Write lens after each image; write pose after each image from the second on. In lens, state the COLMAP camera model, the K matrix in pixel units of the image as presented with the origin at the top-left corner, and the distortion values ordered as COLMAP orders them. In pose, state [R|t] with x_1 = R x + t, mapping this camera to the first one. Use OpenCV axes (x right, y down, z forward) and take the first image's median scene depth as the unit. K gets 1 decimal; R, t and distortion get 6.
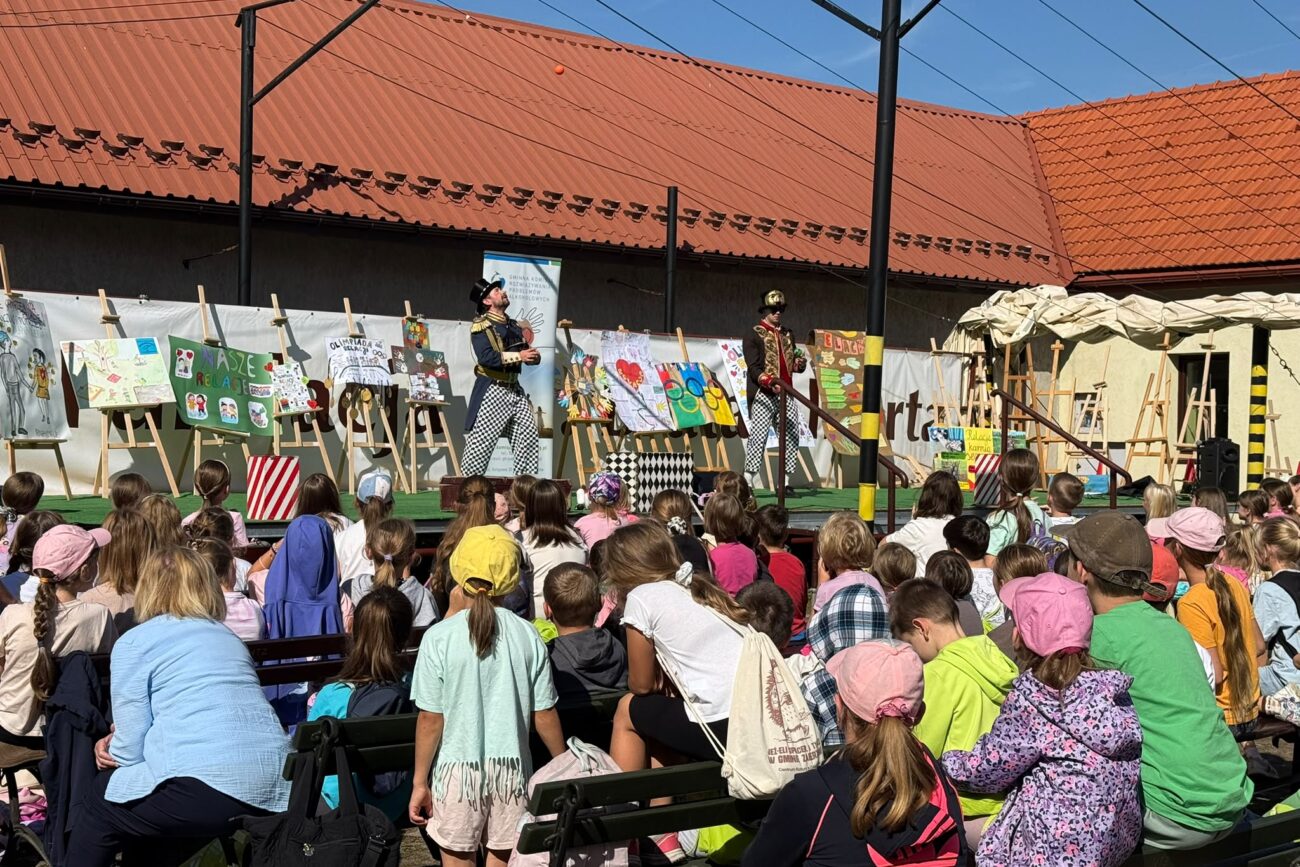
lens RADIAL K [[1790.5, 0, 635.8], [0, 1790.5, 434.4], [0, 0, 1]] dist [0.149282, 0.027879]
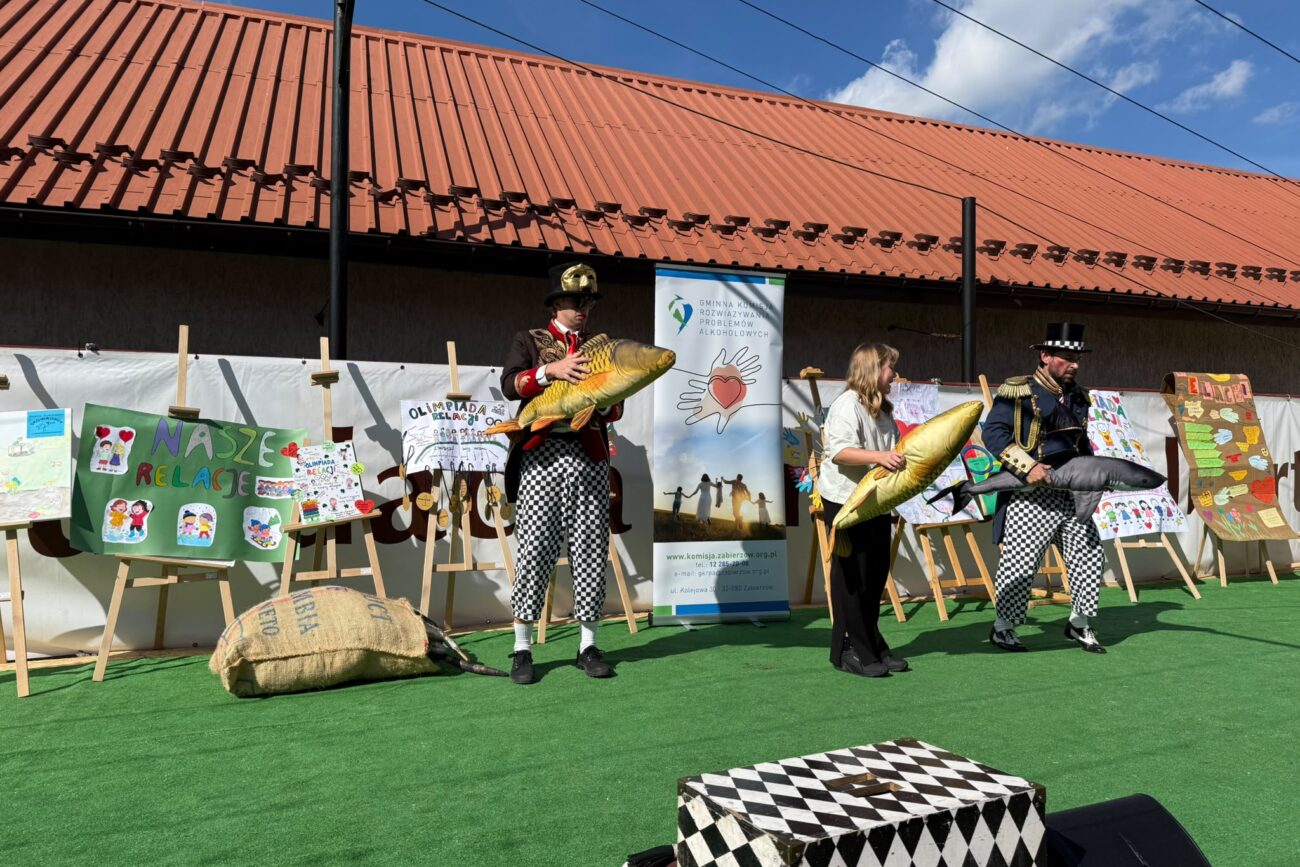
lens RADIAL K [[910.0, 0, 650.0], [0, 910.0, 433.5], [0, 0, 1]] dist [0.094106, -0.151715]
pose [[0.947780, -0.029750, -0.317535, 0.015124], [0.018327, 0.999075, -0.038903, -0.024782], [0.318399, 0.031052, 0.947448, 0.643749]]
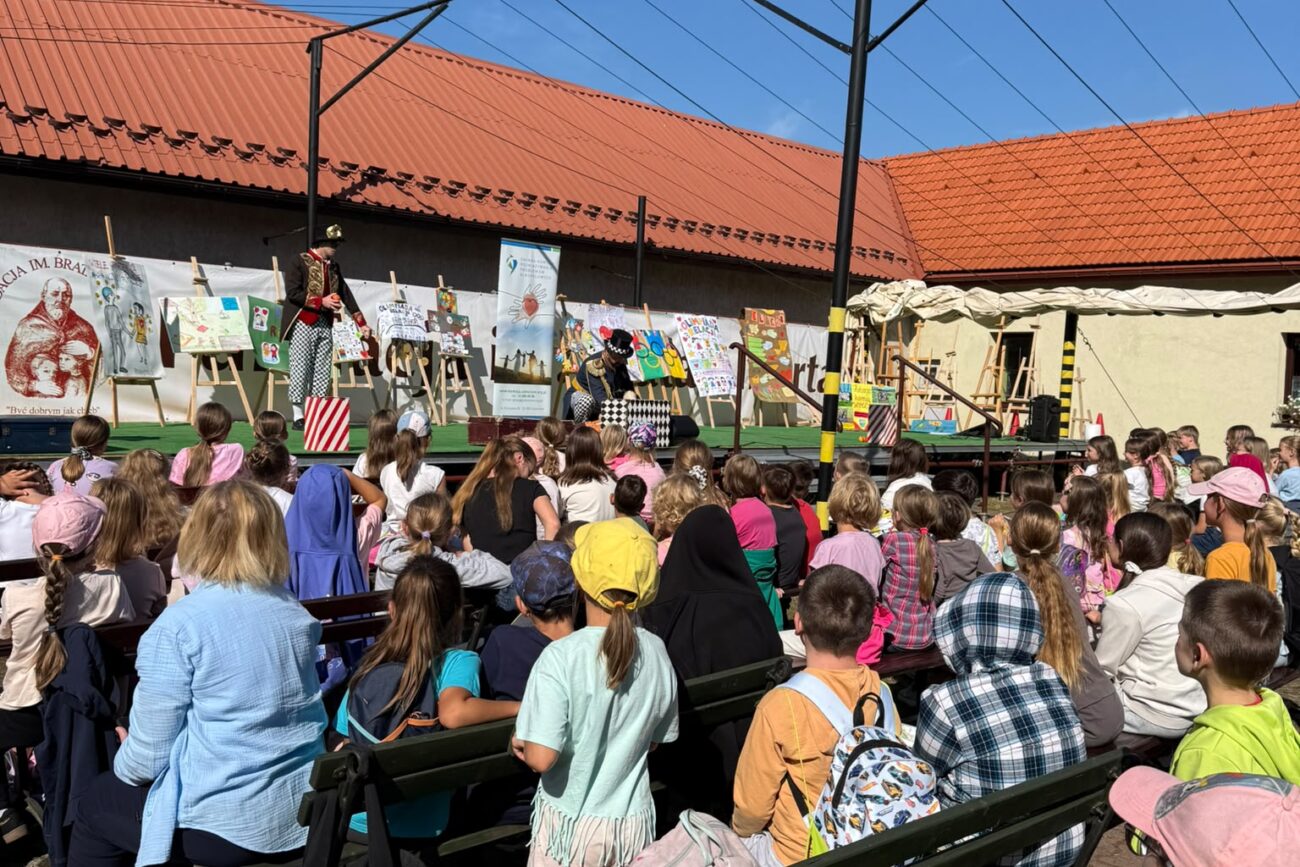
lens RADIAL K [[1175.7, 0, 635.9], [0, 1175.7, 438.5], [0, 0, 1]] dist [0.193508, -0.401835]
pose [[0.998845, 0.020316, 0.043535, -0.020748], [-0.022420, 0.998576, 0.048405, -0.001862], [-0.042489, -0.049325, 0.997879, 0.134451]]
